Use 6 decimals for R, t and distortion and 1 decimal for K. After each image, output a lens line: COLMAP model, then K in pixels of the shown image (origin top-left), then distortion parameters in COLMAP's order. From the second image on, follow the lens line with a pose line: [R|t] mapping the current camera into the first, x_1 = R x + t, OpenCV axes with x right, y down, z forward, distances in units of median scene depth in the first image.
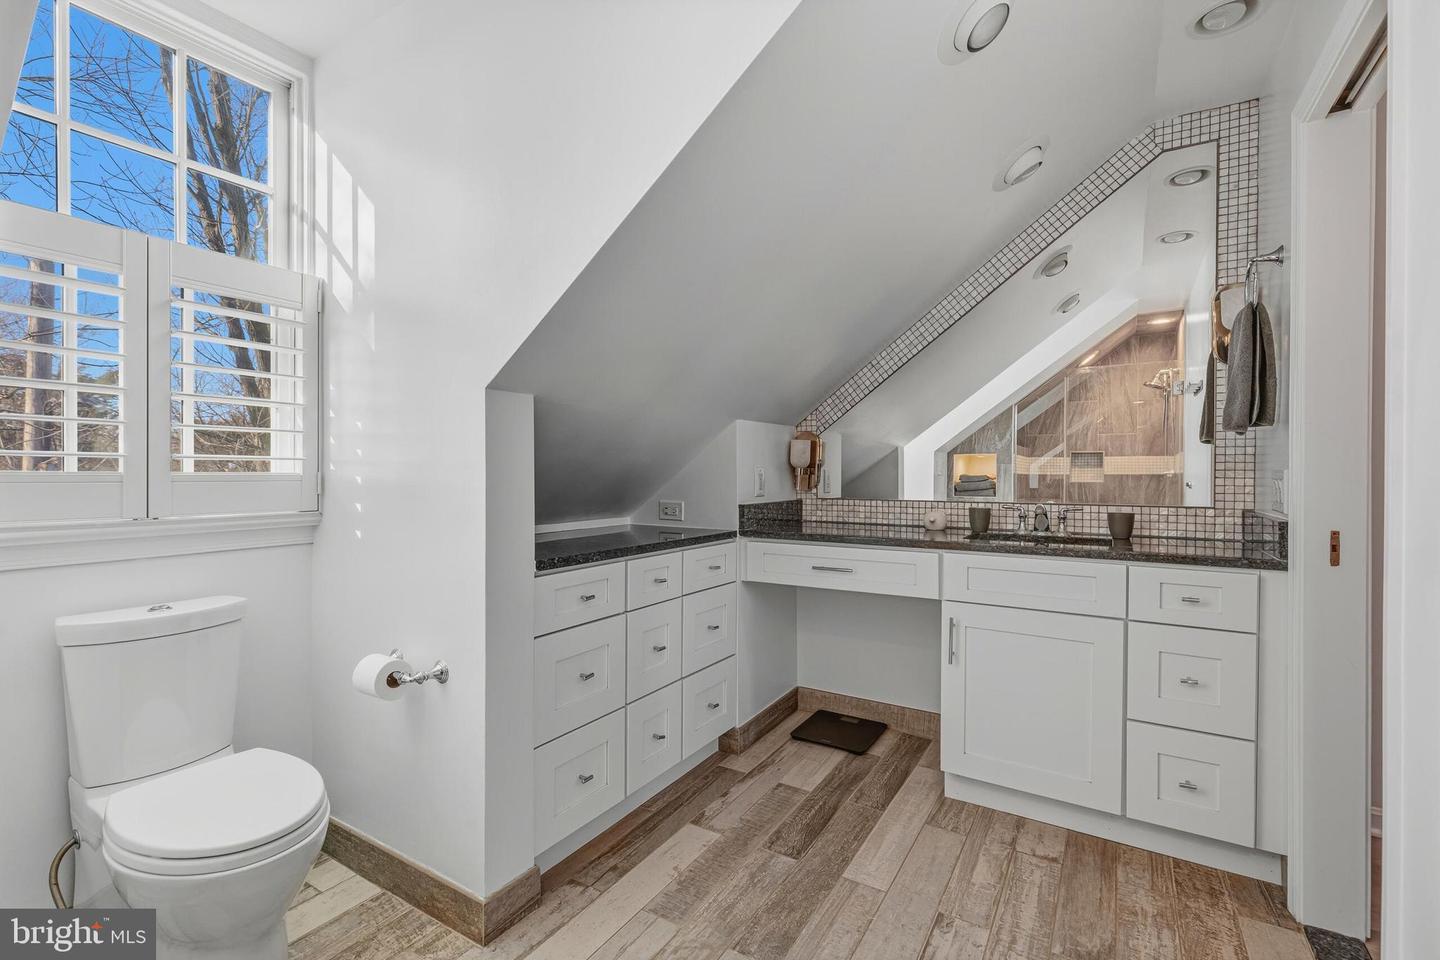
lens RADIAL K [[642.8, 0, 715.7], [0, 642.8, 478.1], [0, 0, 1]] dist [0.008746, -0.003798]
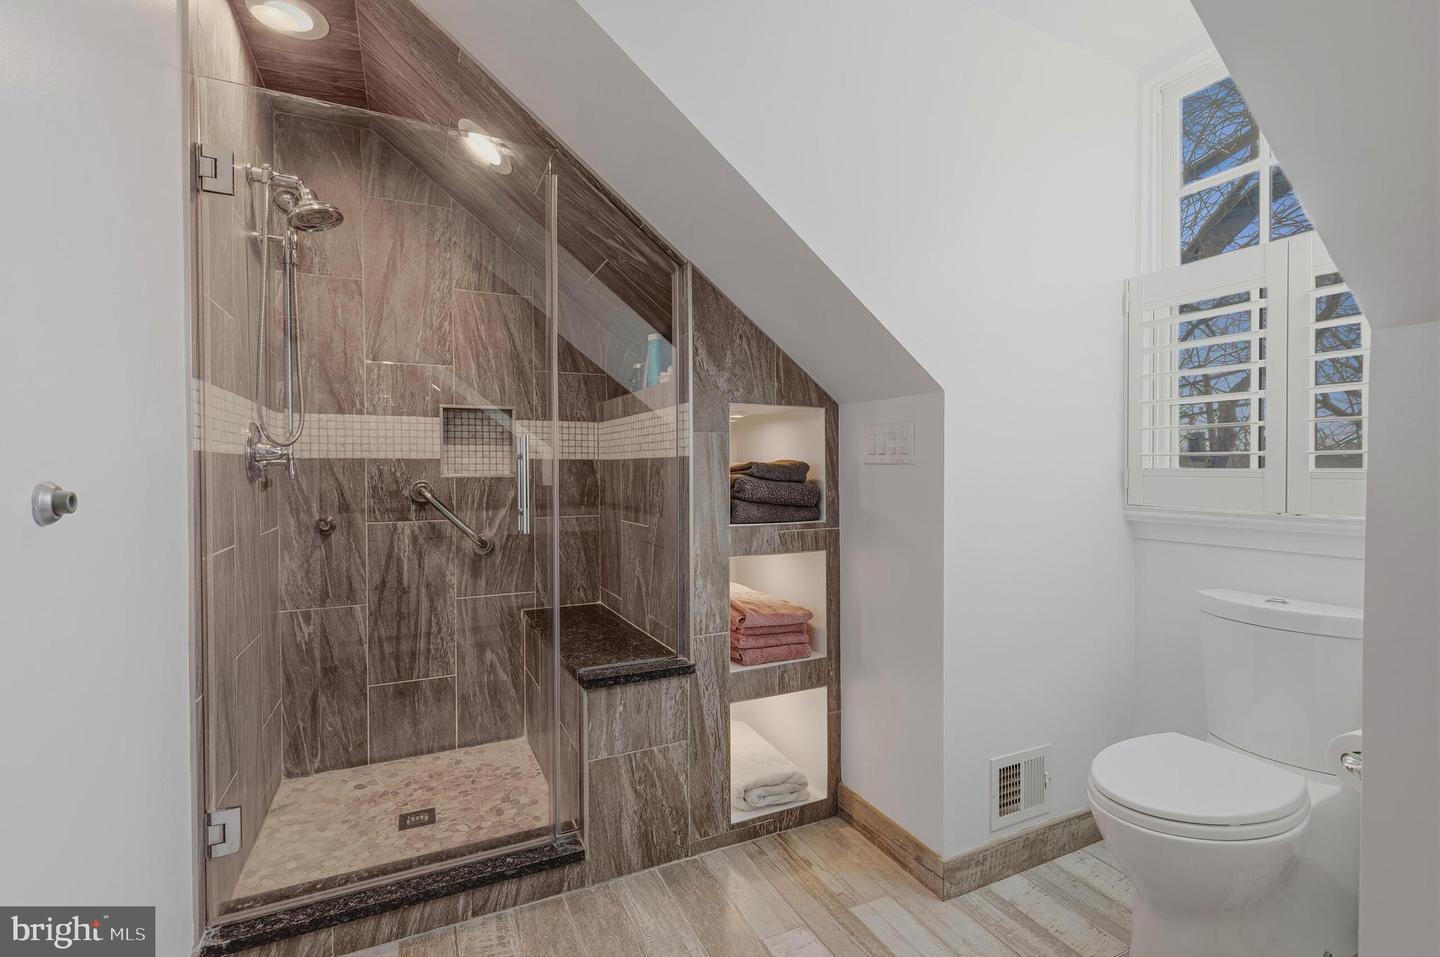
lens RADIAL K [[642.8, 0, 715.7], [0, 642.8, 476.6], [0, 0, 1]] dist [0.008746, -0.003798]
pose [[-0.535085, 0.003365, -0.844792, 0.491981], [-0.008219, 0.999924, 0.009188, 0.000746], [0.844759, 0.011860, -0.535016, 0.800195]]
